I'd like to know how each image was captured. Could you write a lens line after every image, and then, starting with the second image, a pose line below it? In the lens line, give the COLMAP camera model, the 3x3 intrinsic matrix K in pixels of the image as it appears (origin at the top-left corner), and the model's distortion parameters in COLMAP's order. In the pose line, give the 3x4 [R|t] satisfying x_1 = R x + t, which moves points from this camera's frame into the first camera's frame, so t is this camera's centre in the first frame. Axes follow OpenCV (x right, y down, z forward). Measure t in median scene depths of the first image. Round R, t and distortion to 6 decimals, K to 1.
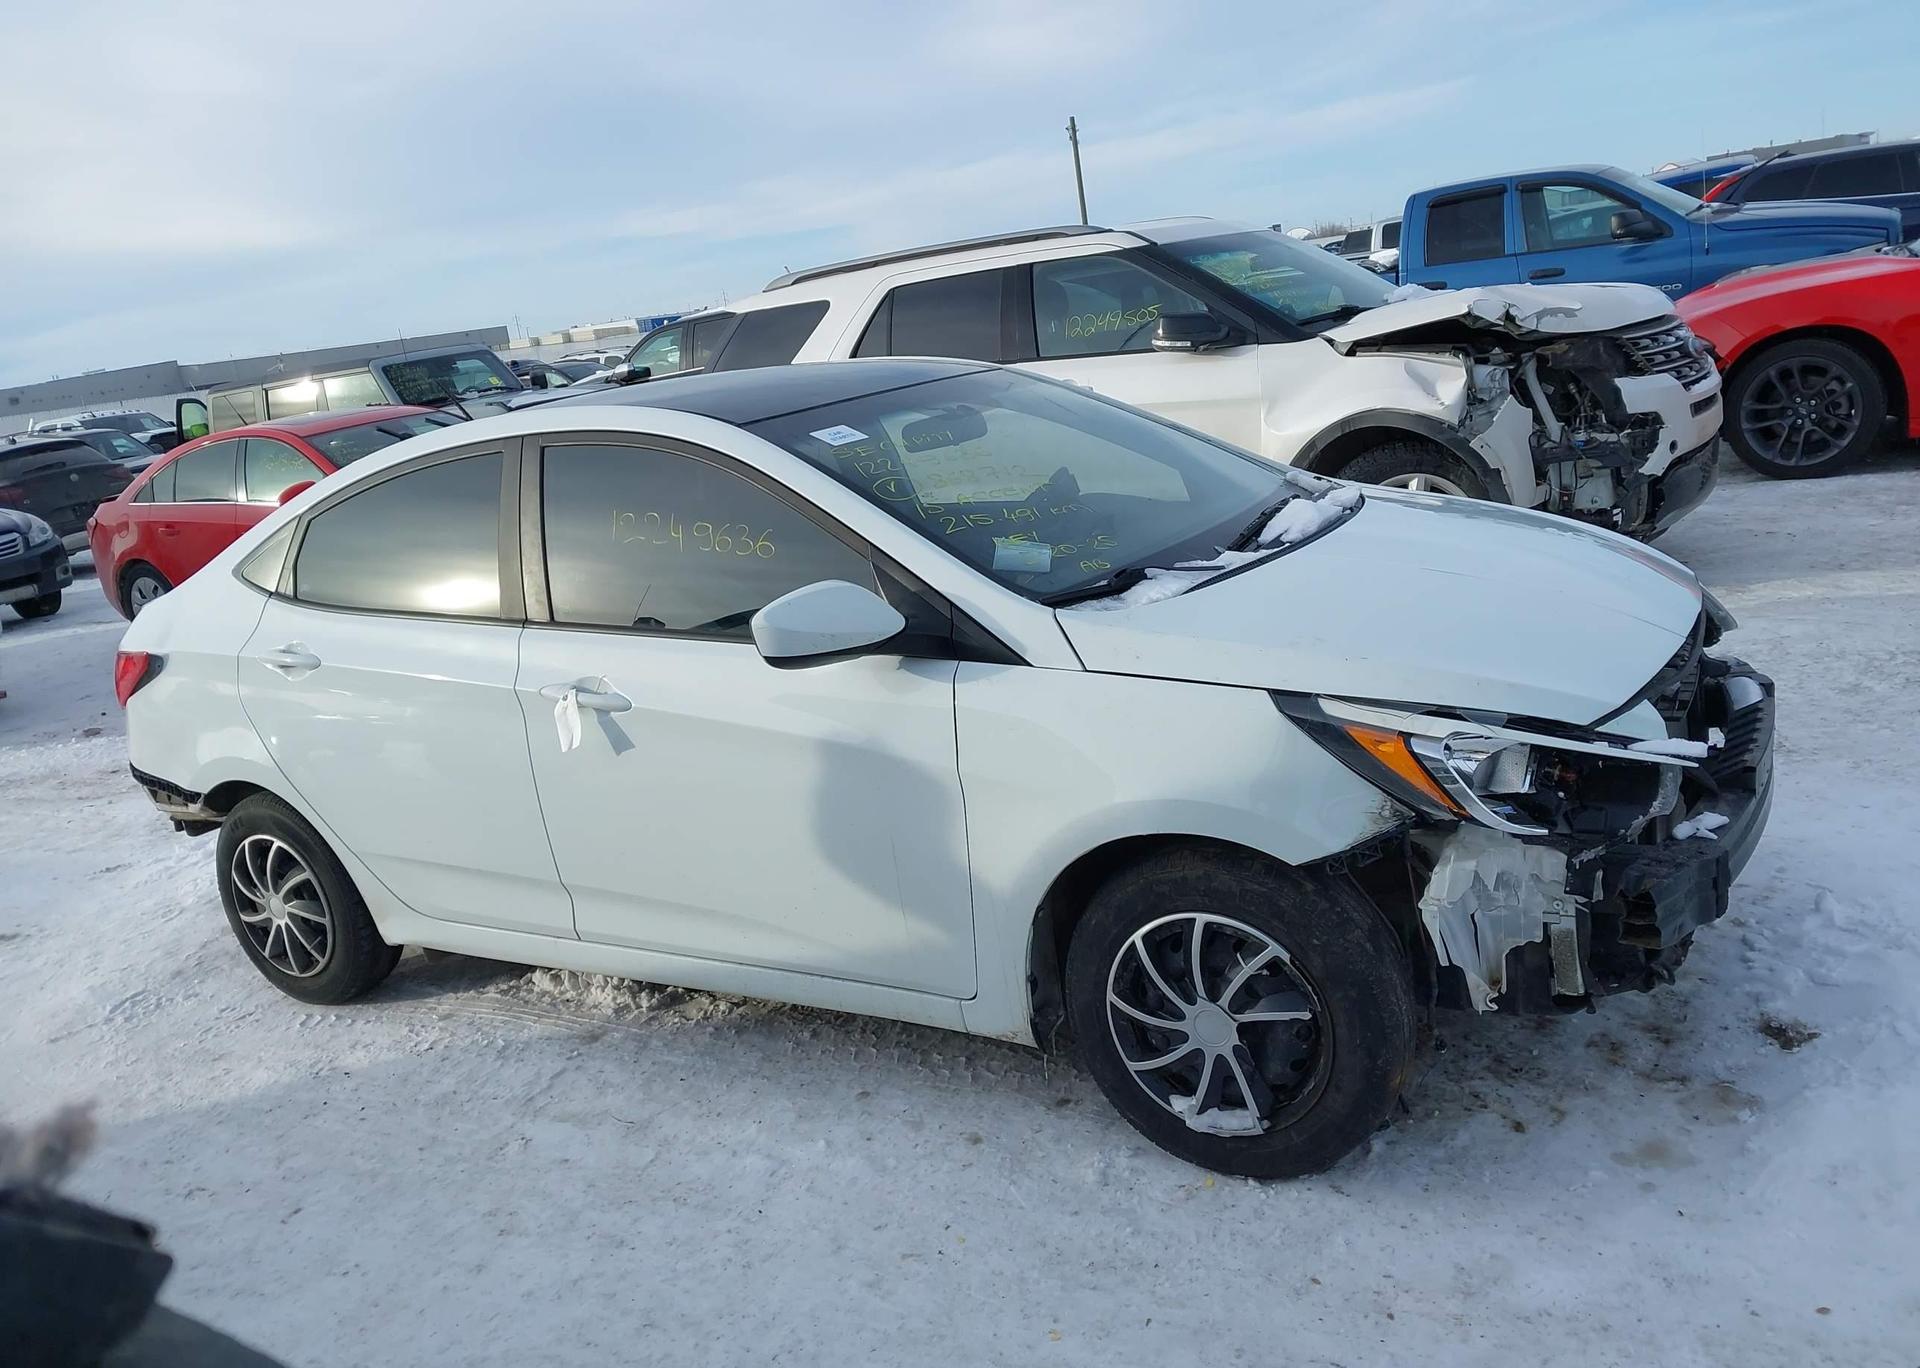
lens RADIAL K [[1520.5, 0, 942.7], [0, 1520.5, 699.4], [0, 0, 1]] dist [0.023738, -0.021672]
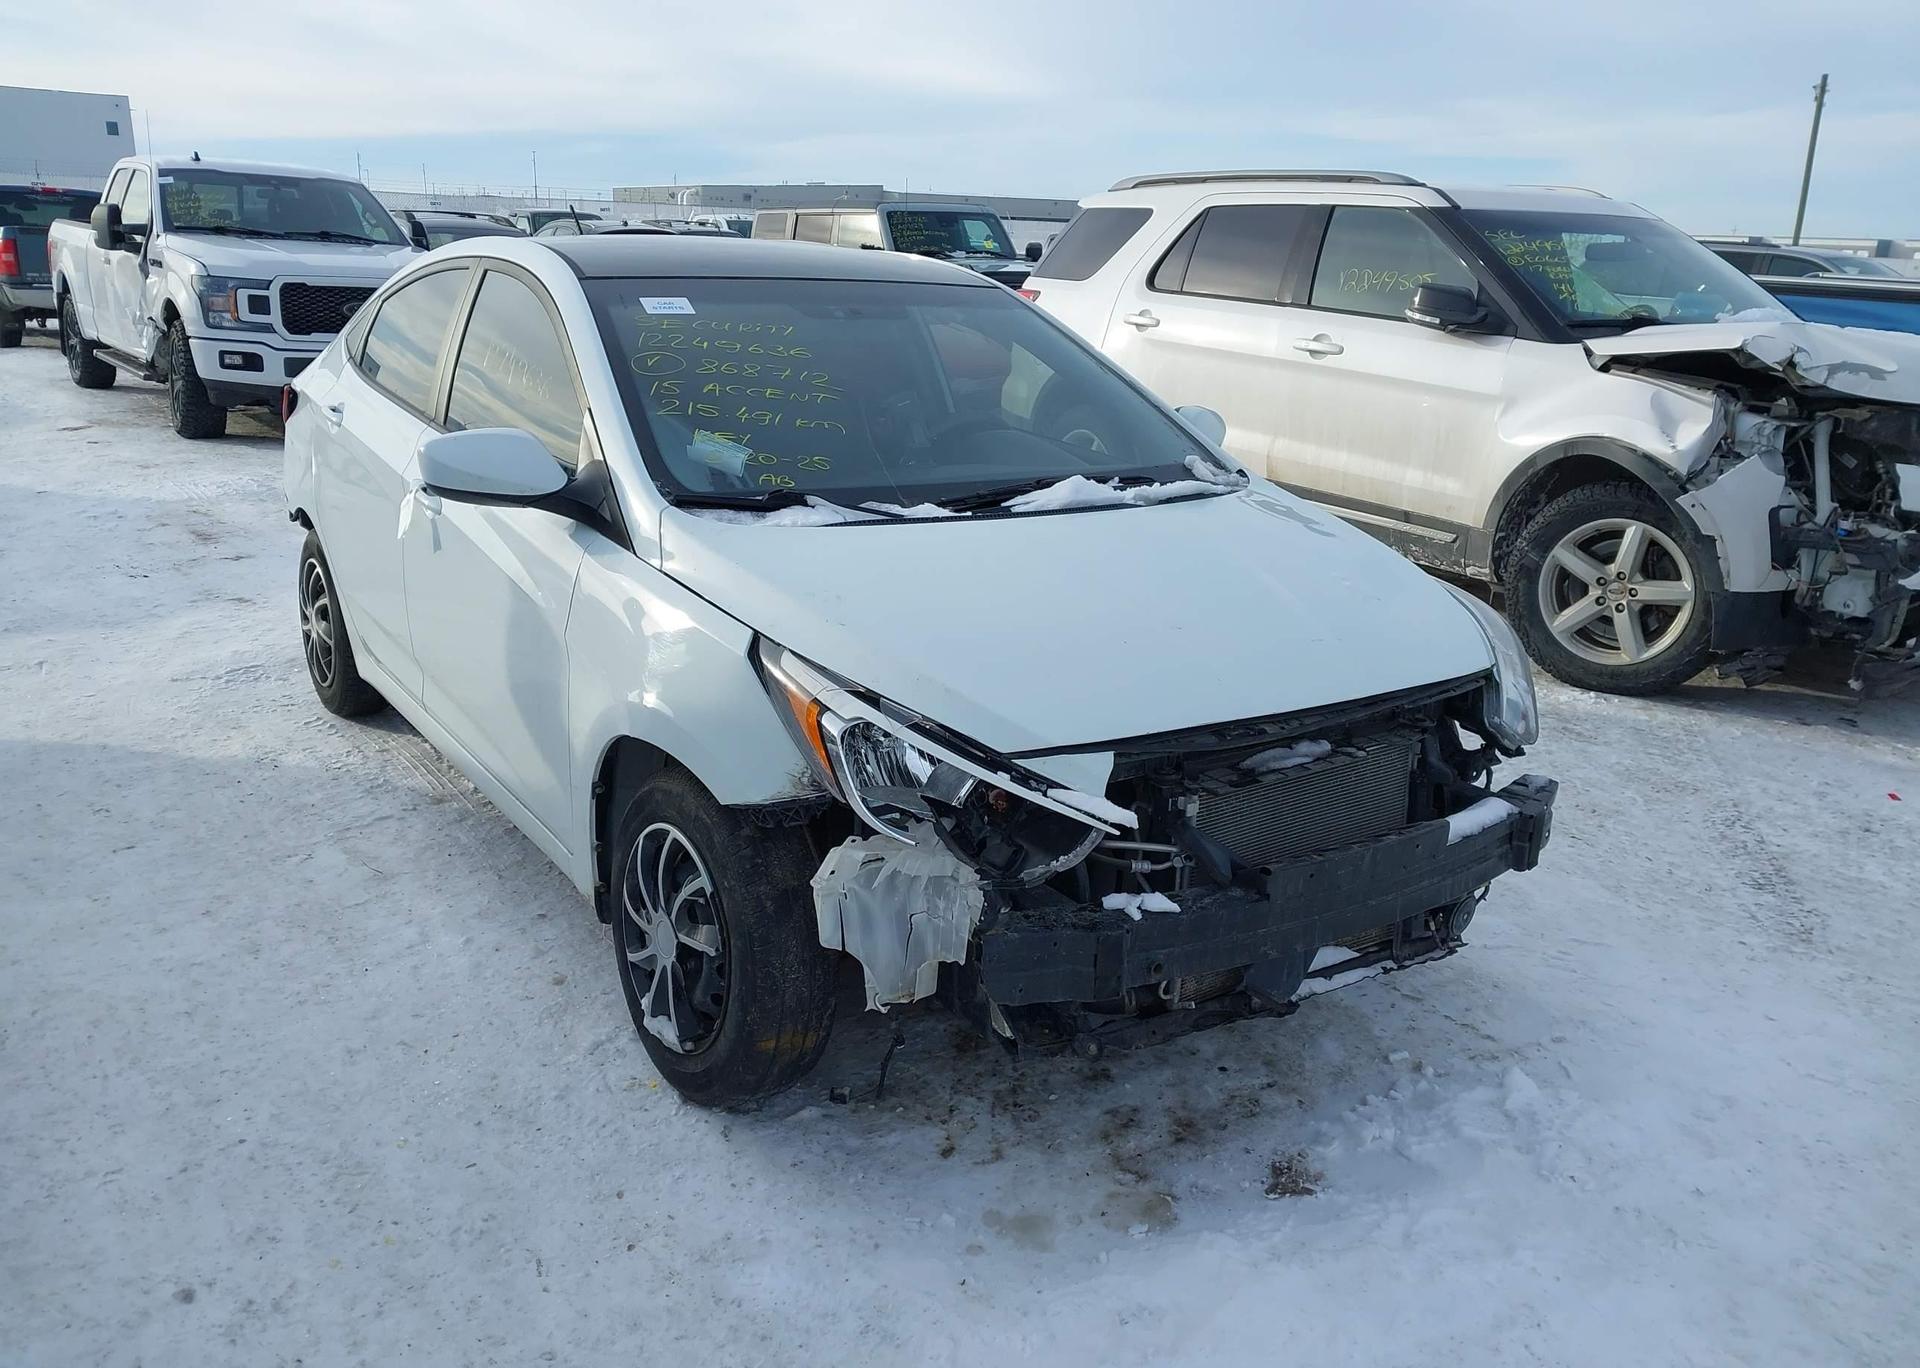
lens RADIAL K [[1516.7, 0, 931.9], [0, 1516.7, 686.8], [0, 0, 1]] dist [0.035890, -0.043876]
pose [[0.894719, 0.282163, -0.346210, 0.506317], [-0.262370, 0.959364, 0.103838, -0.077862], [0.361441, -0.002070, 0.932393, 0.091539]]
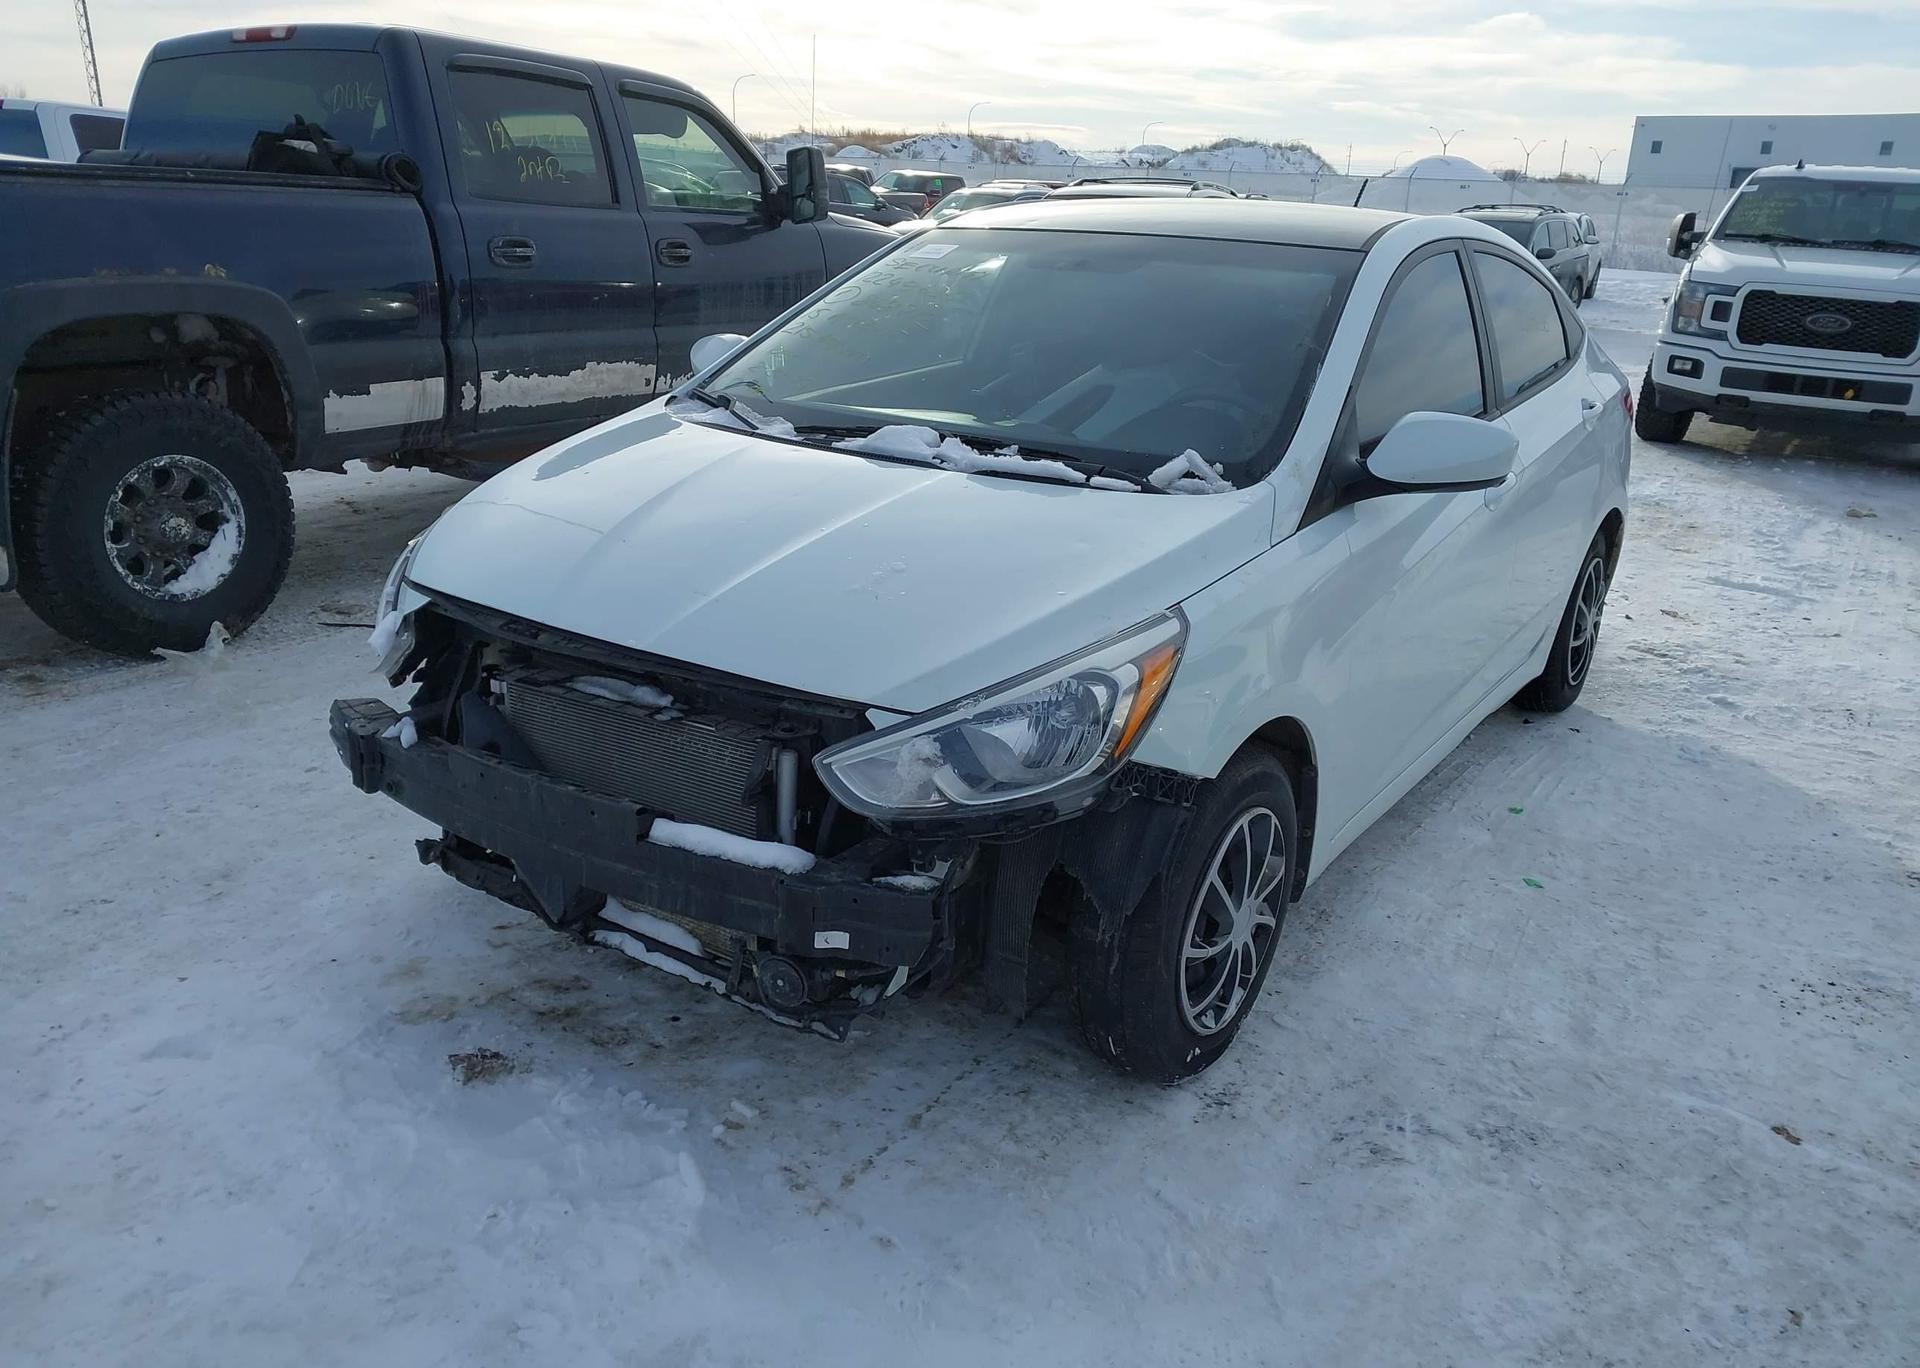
lens RADIAL K [[1479.8, 0, 926.0], [0, 1479.8, 683.0], [0, 0, 1]] dist [0.084150, -0.099770]
pose [[-0.053583, 0.441750, -0.895537, 1.055127], [-0.280926, 0.853934, 0.438037, -0.376244], [0.958233, 0.275050, 0.078342, 0.961056]]
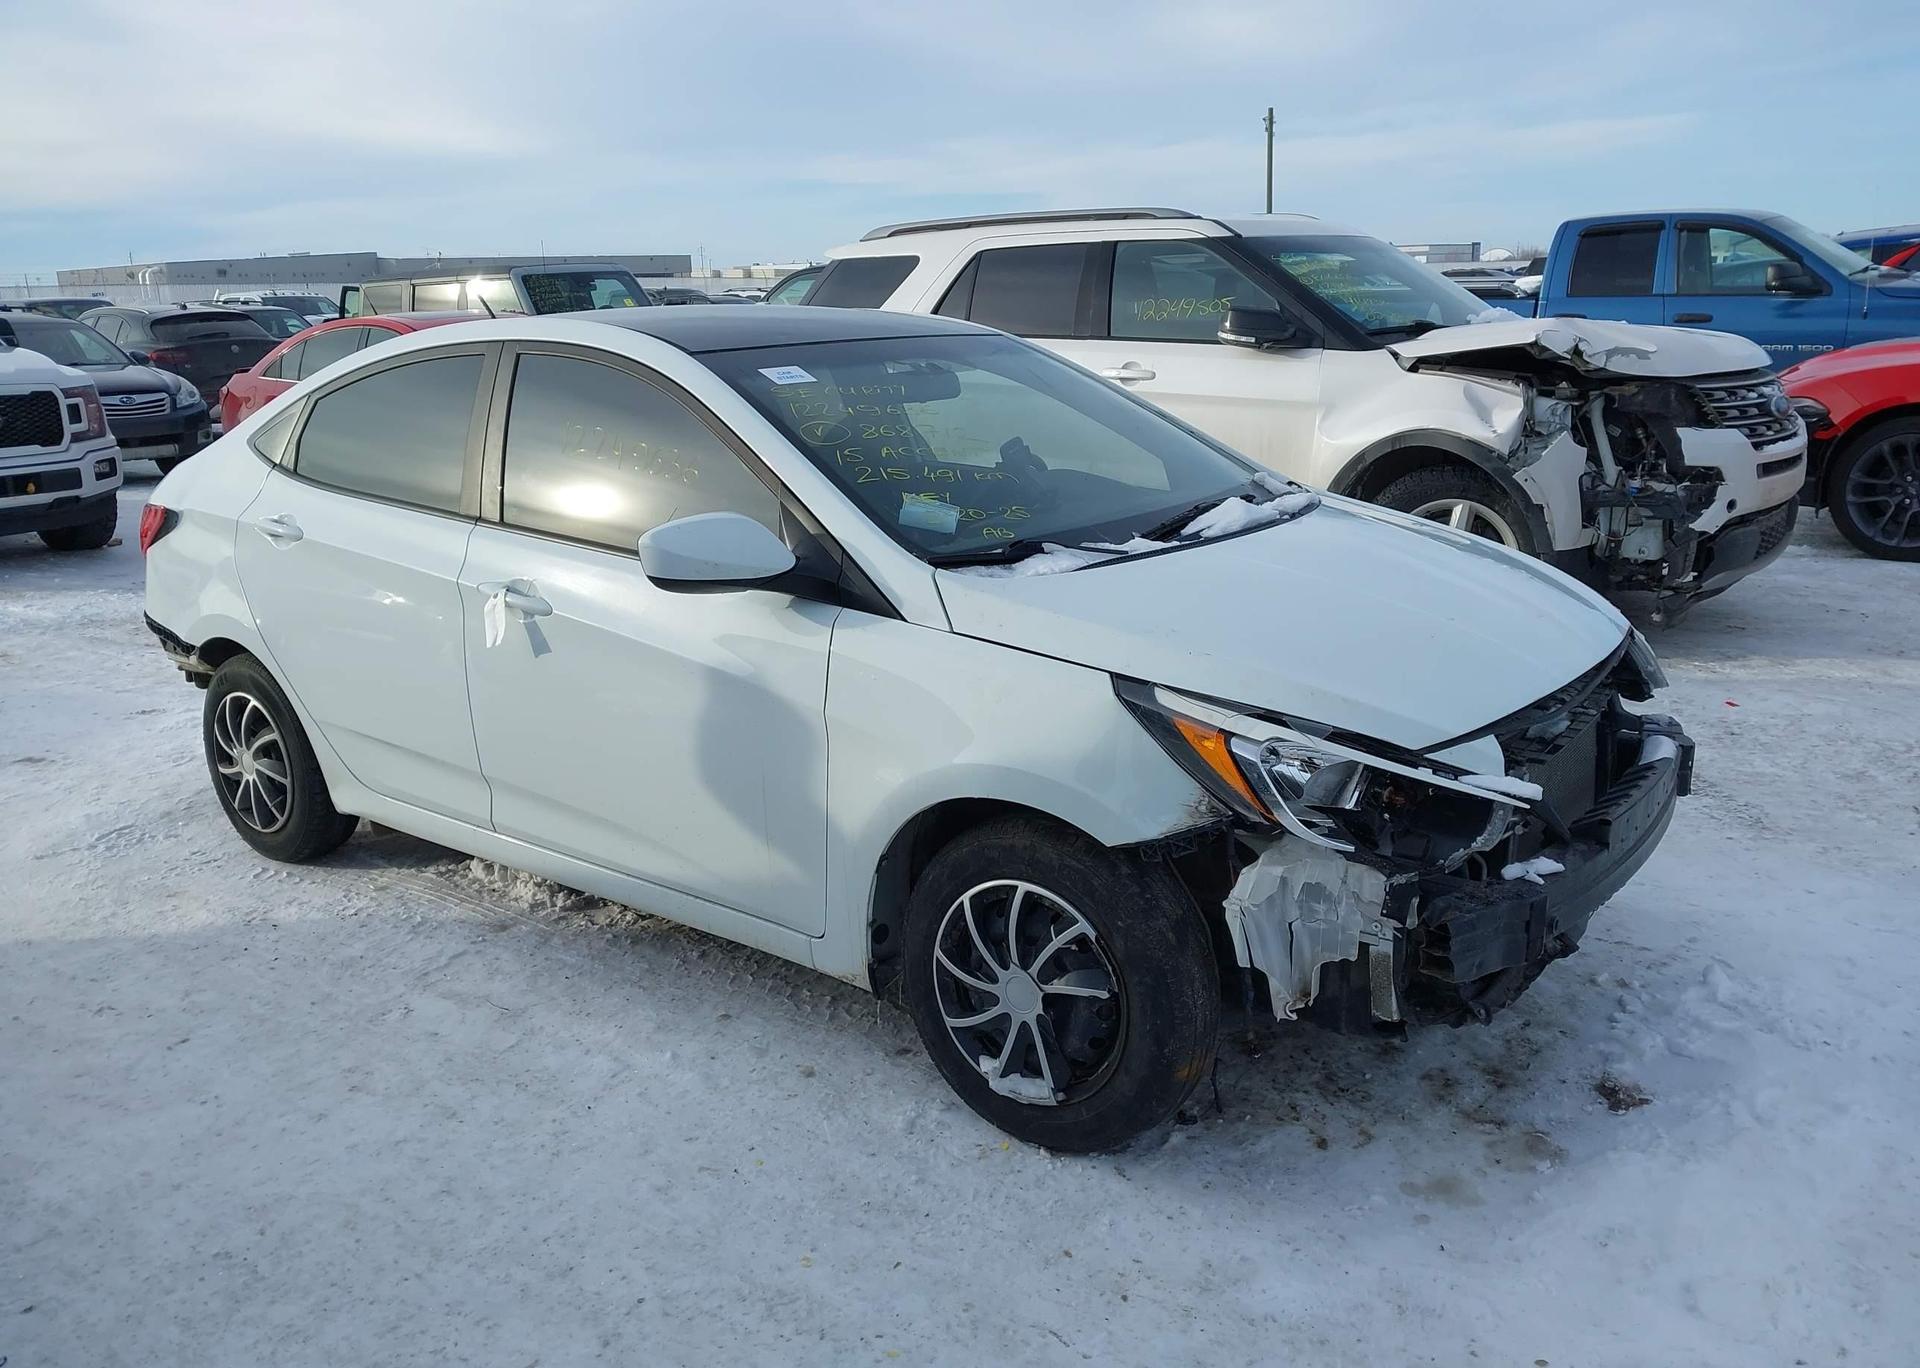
lens RADIAL K [[1520.5, 0, 942.7], [0, 1520.5, 699.4], [0, 0, 1]] dist [0.023738, -0.021672]
pose [[0.987030, 0.138963, -0.080378, 0.141522], [-0.137440, 0.990214, 0.024213, 0.001862], [0.082956, -0.012852, 0.996470, -0.010449]]
